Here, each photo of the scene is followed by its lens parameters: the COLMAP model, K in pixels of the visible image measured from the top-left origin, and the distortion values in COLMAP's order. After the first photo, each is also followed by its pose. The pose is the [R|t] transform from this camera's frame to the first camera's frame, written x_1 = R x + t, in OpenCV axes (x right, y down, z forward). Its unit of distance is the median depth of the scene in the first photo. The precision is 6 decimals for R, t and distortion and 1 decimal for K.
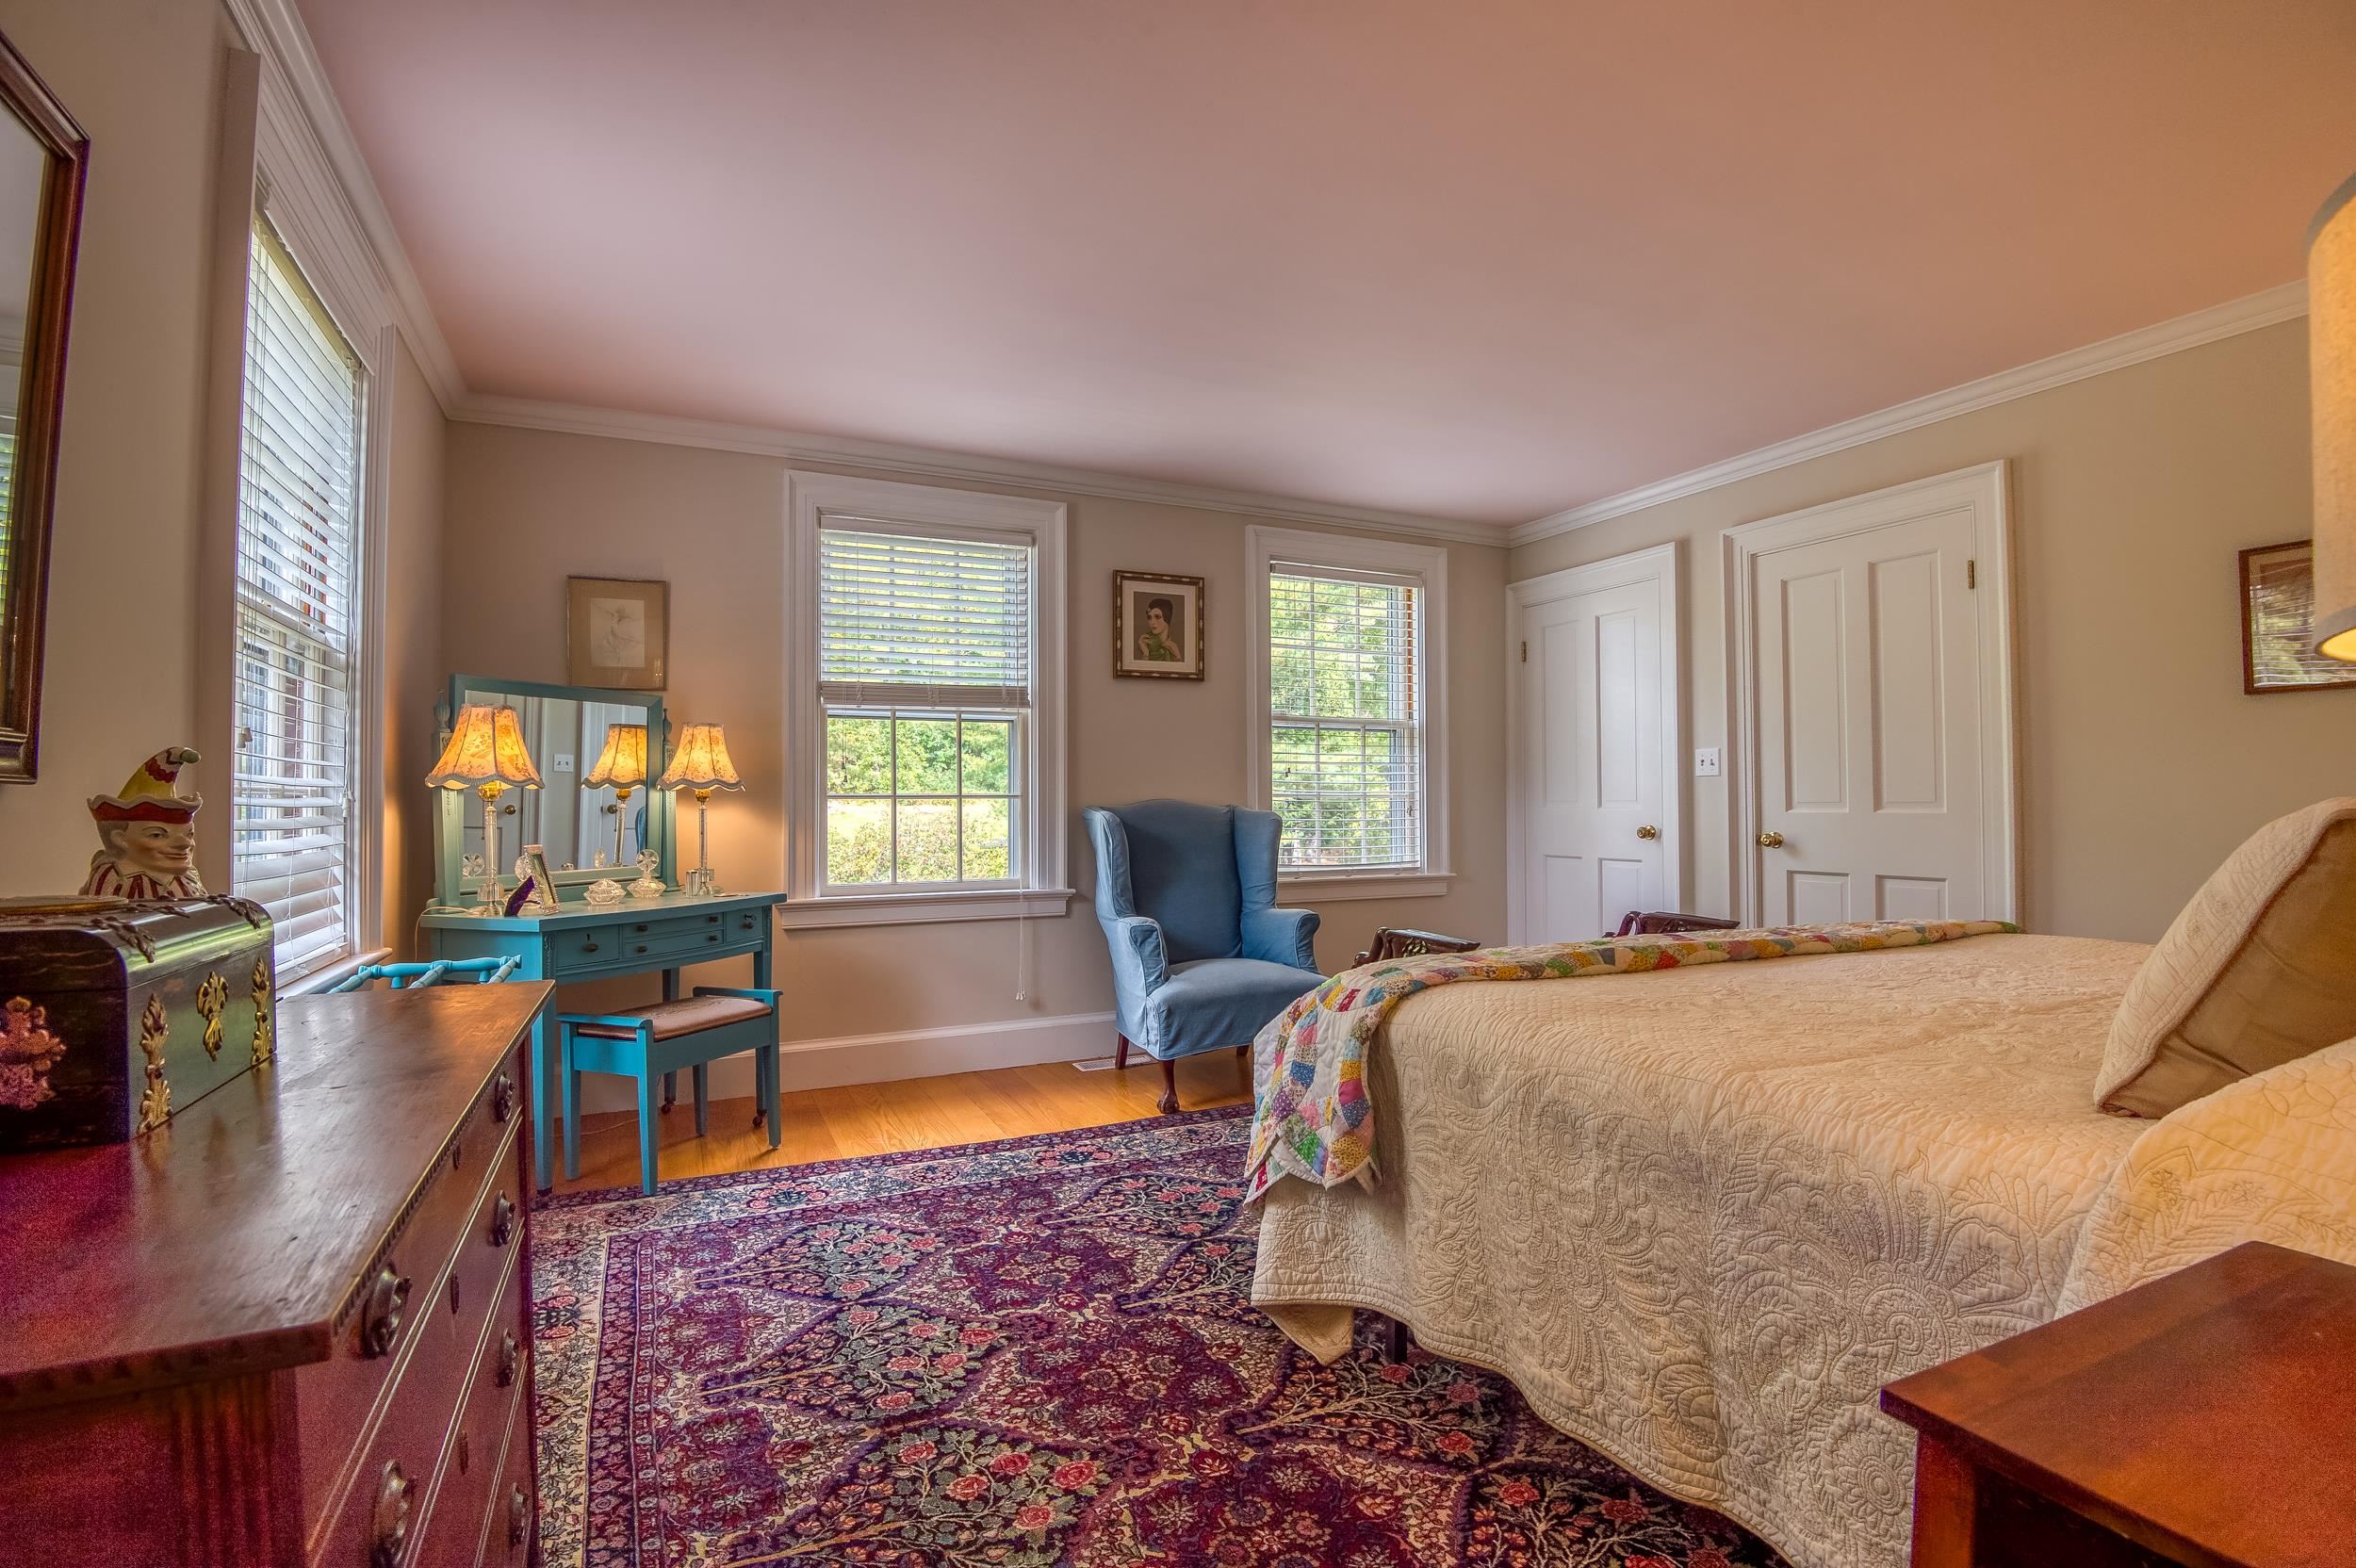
lens RADIAL K [[1134.0, 0, 1168.3], [0, 1134.0, 781.5], [0, 0, 1]] dist [-0.032481, 0.000192]
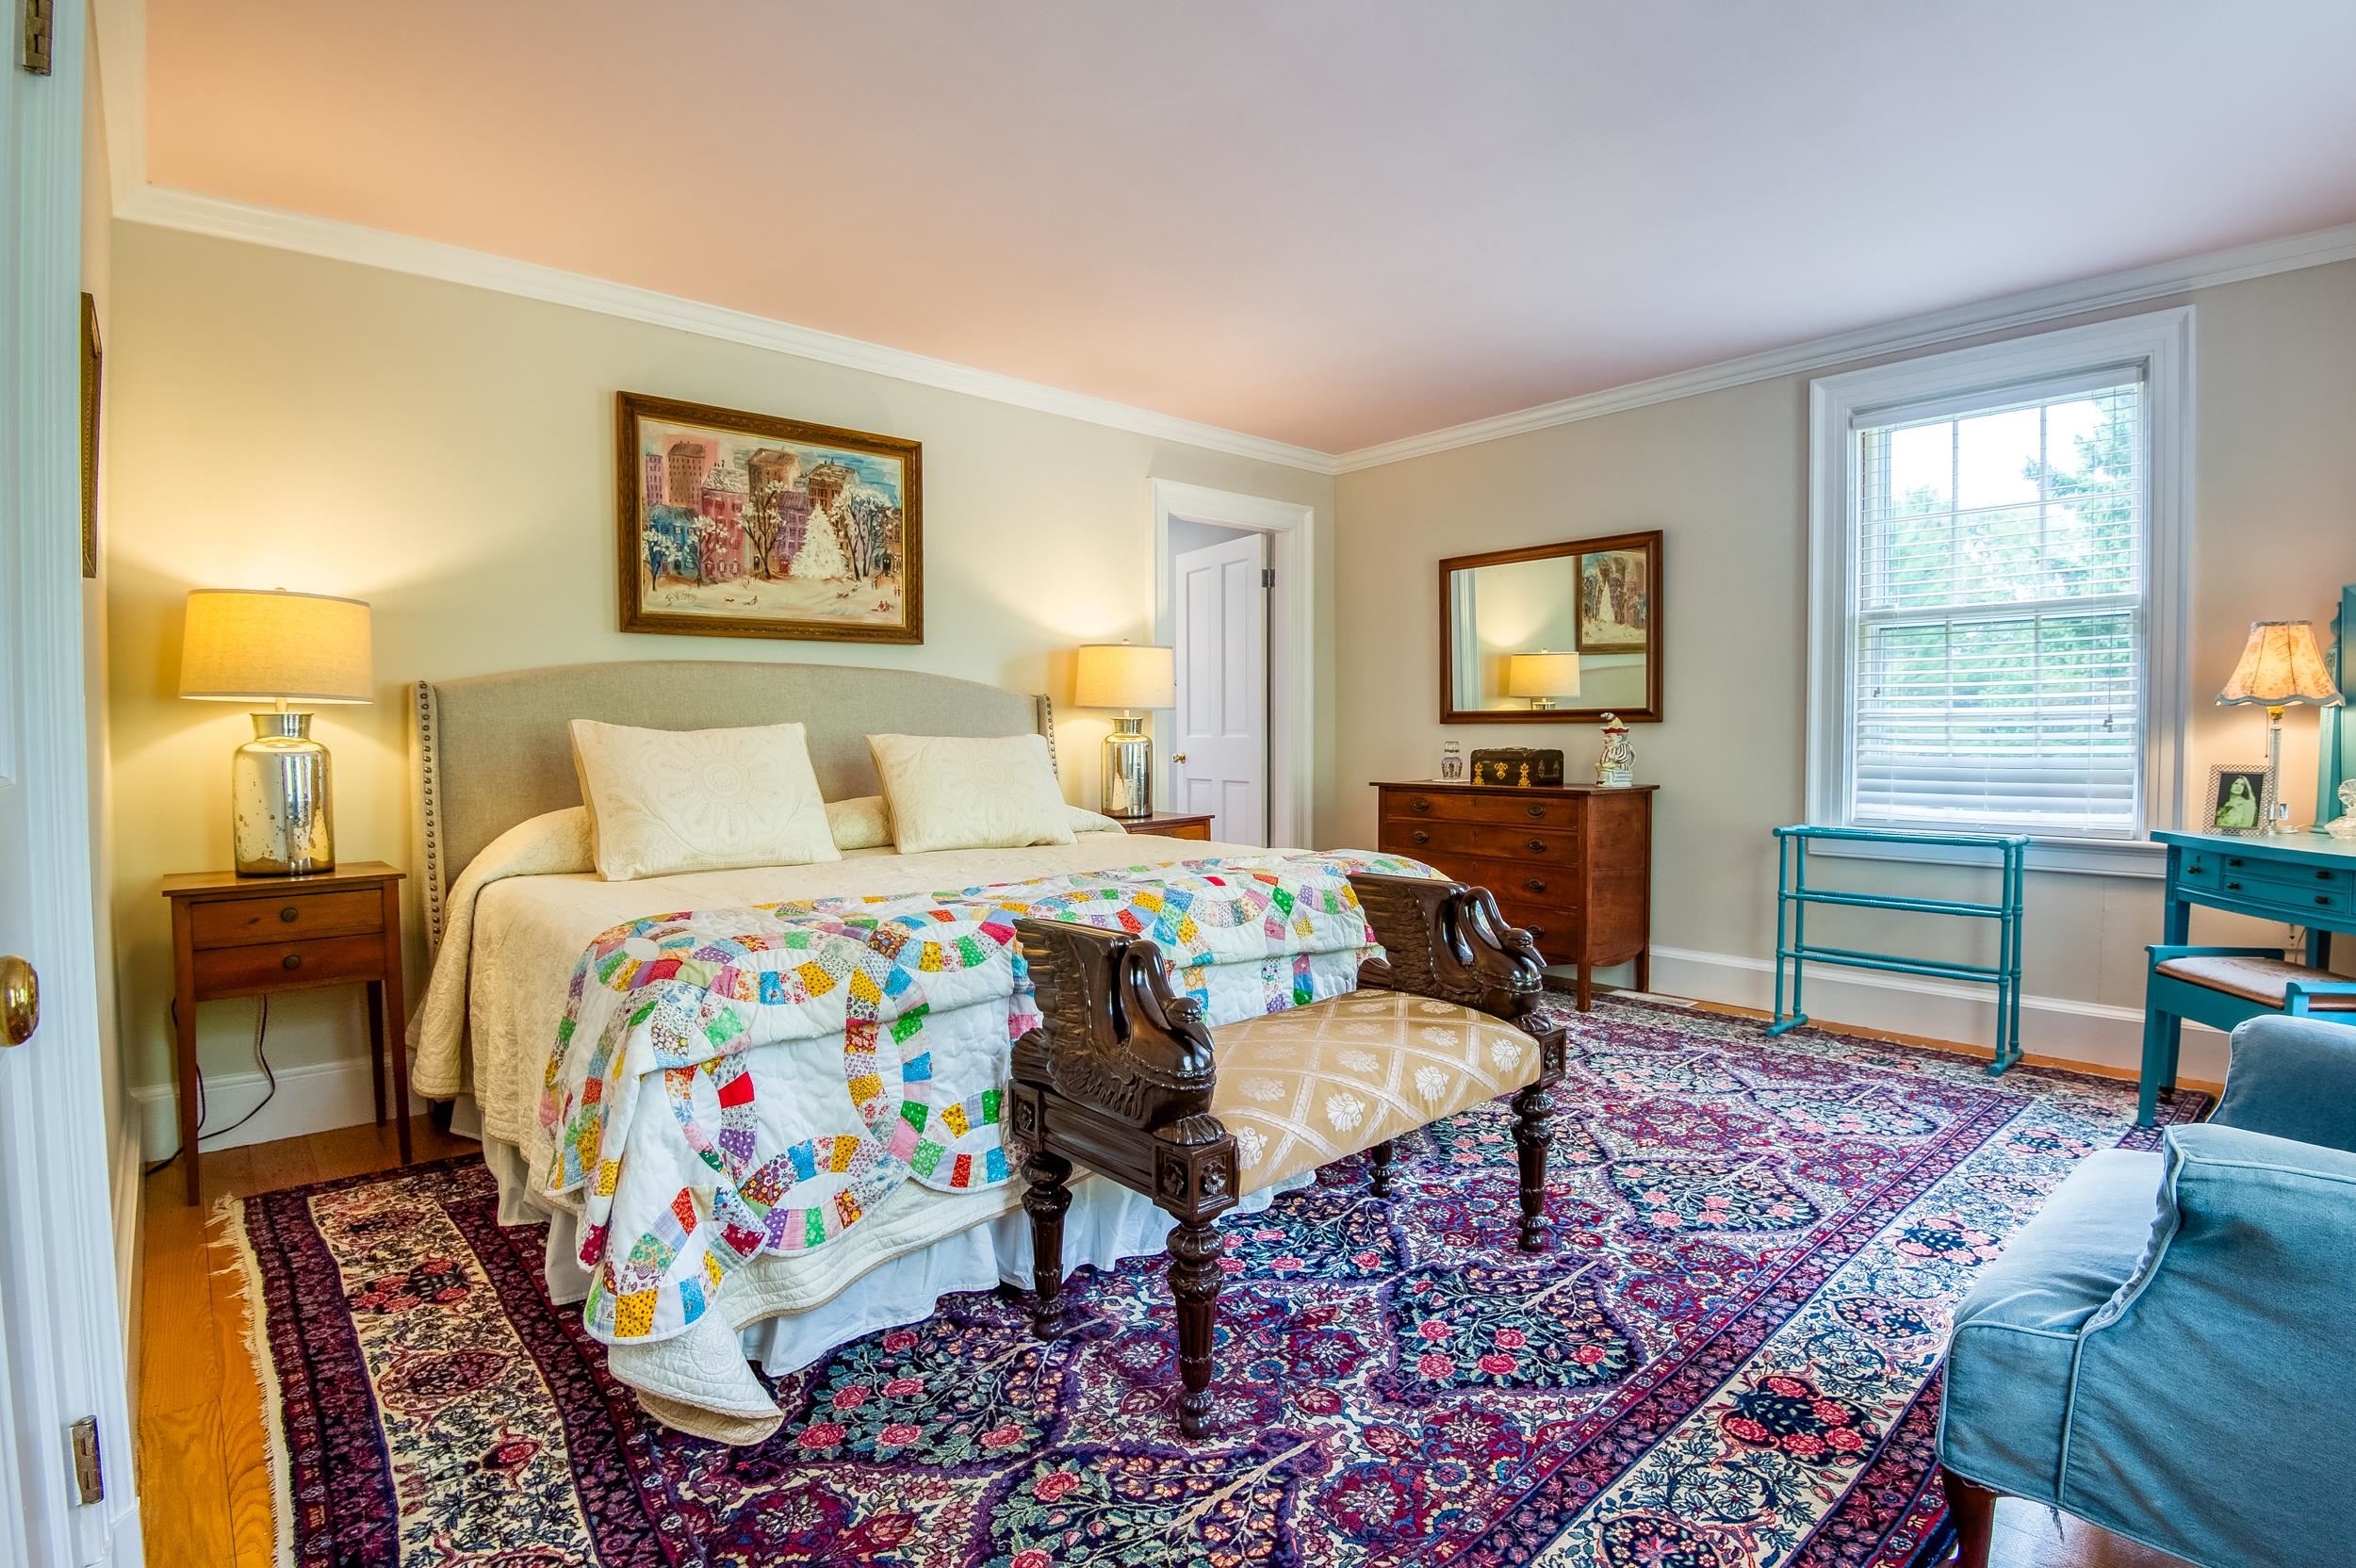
lens RADIAL K [[1134.0, 0, 1184.7], [0, 1134.0, 778.9], [0, 0, 1]] dist [-0.032481, 0.000192]
pose [[-0.961086, 0.023200, -0.275273, 0.663978], [0.017469, 0.999577, 0.023255, 0.033241], [0.275696, 0.017541, -0.961085, 1.867874]]
